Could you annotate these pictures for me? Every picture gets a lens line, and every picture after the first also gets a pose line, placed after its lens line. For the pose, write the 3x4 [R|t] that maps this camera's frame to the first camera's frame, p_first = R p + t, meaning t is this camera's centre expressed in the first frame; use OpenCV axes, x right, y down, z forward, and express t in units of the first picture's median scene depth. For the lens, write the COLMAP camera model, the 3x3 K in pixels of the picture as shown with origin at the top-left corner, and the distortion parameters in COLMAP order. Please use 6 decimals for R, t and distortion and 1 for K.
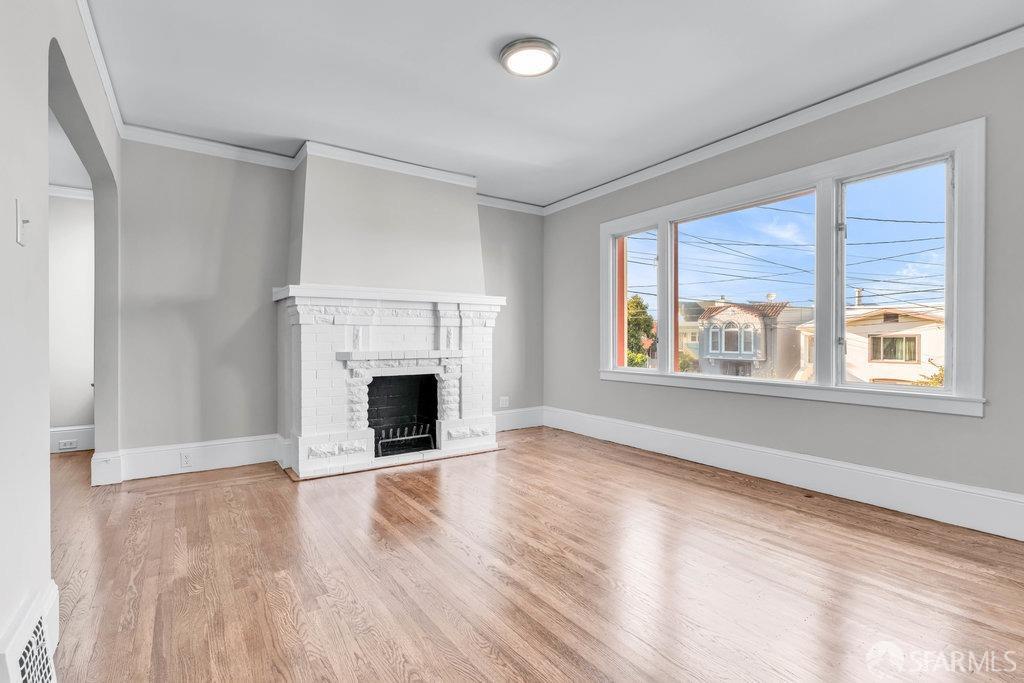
lens RADIAL K [[499.3, 0, 511.7], [0, 499.3, 340.2], [0, 0, 1]] dist [0.001790, 0.001368]
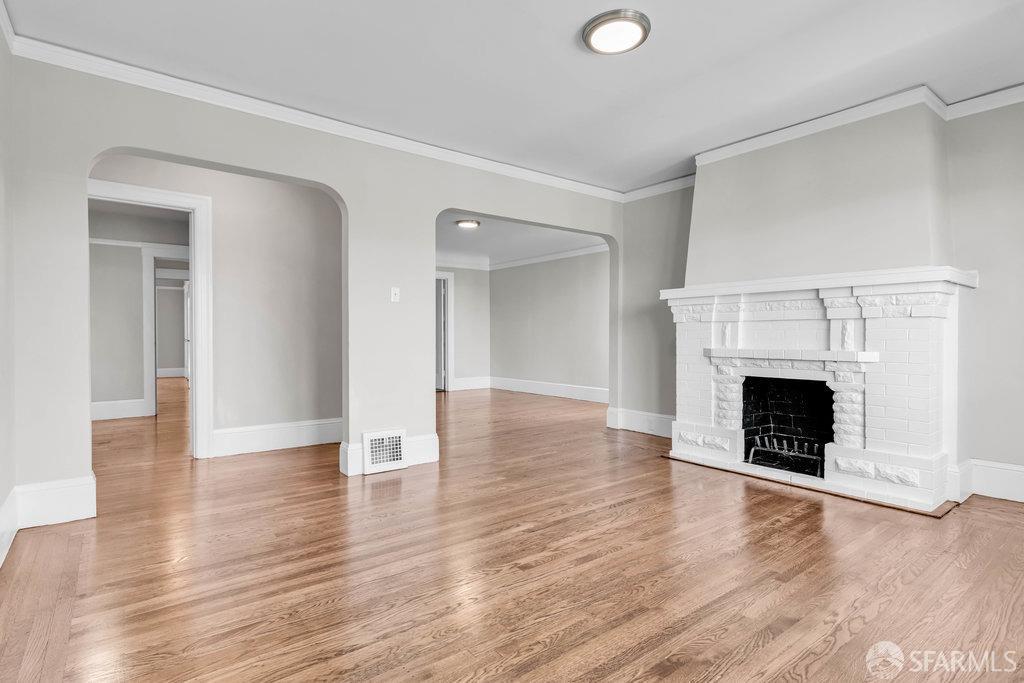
lens RADIAL K [[499.3, 0, 505.2], [0, 499.3, 337.6], [0, 0, 1]] dist [0.001790, 0.001368]
pose [[0.052534, 0.004513, -0.998609, 0.638357], [-0.004556, 0.999980, 0.004280, -0.001187], [0.998609, 0.004325, 0.052554, 0.500564]]
